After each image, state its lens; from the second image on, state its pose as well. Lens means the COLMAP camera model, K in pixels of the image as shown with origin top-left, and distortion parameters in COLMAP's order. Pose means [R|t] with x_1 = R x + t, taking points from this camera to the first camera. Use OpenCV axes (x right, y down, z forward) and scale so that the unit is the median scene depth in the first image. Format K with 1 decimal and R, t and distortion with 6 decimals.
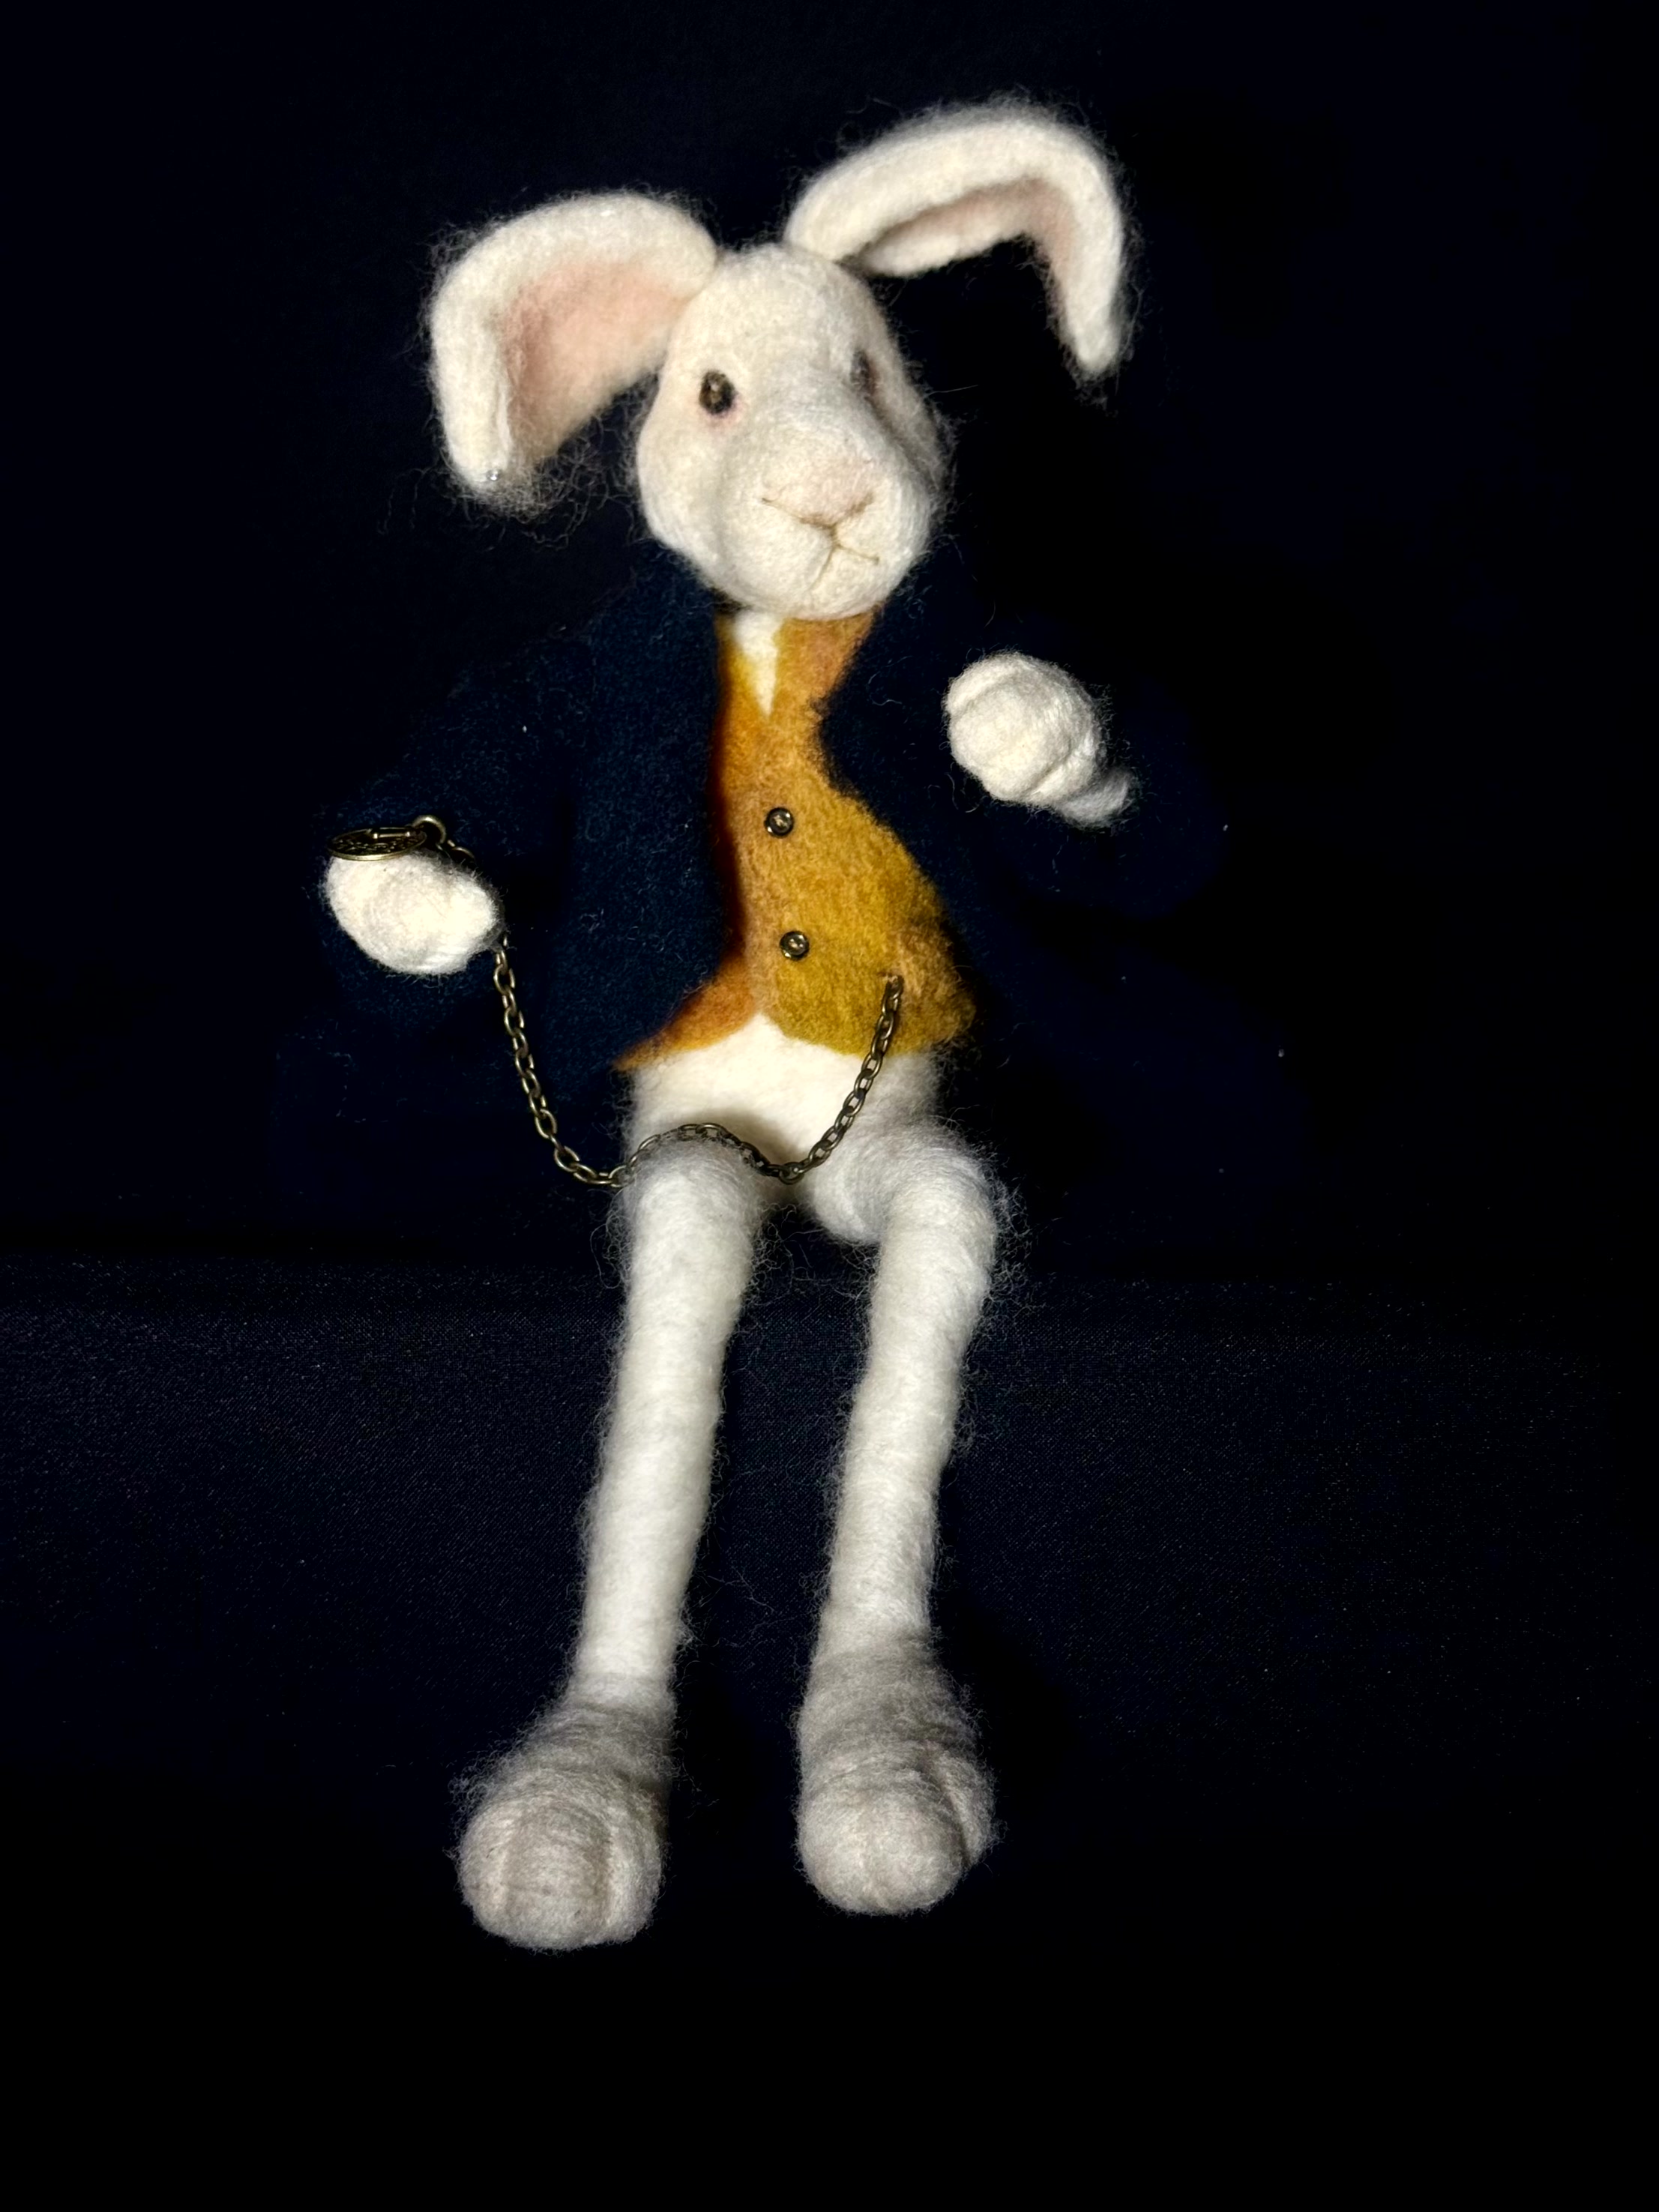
lens RADIAL K [[3105.2, 0, 828.8], [0, 3105.2, 1113.3], [0, 0, 1]] dist [0.101950, 0.000000]
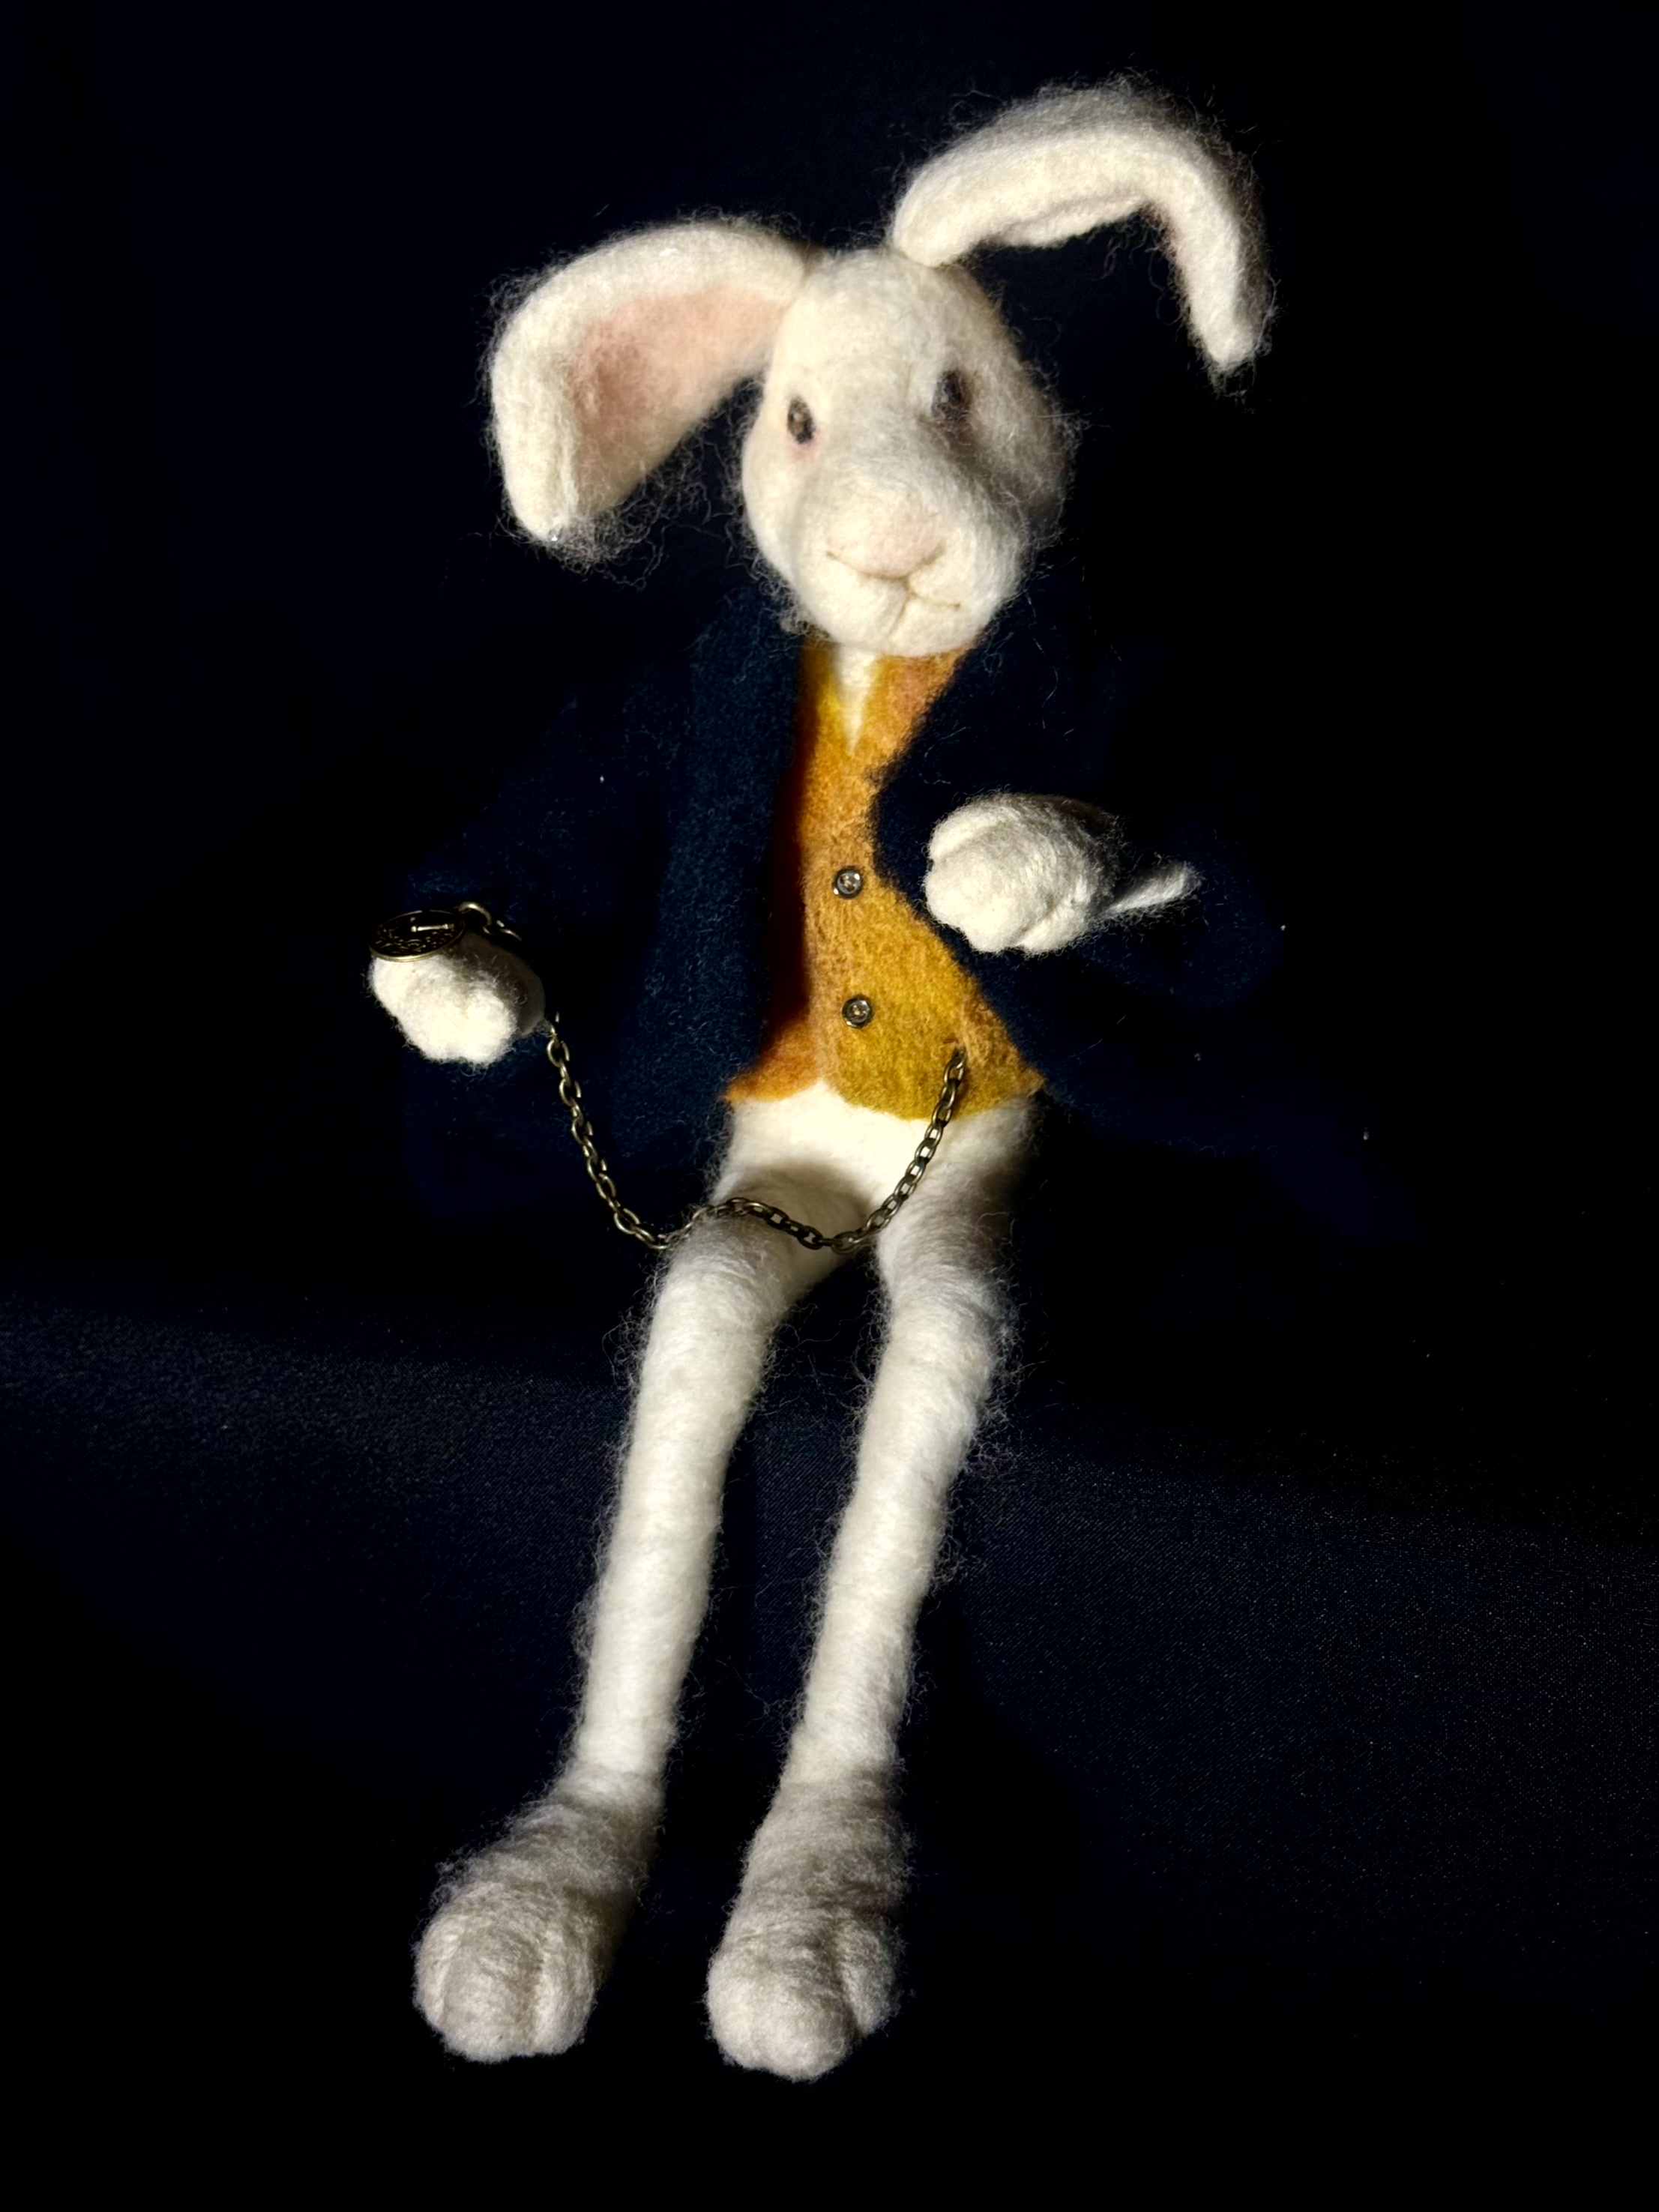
lens RADIAL K [[3105.2, 0, 821.5], [0, 3105.2, 1104.8], [0, 0, 1]] dist [0.101950, 0.000000]
pose [[0.966599, 0.054724, -0.250384, 0.231194], [-0.002821, 0.979151, 0.203113, -0.230277], [0.256279, -0.195622, 0.946601, 0.058816]]
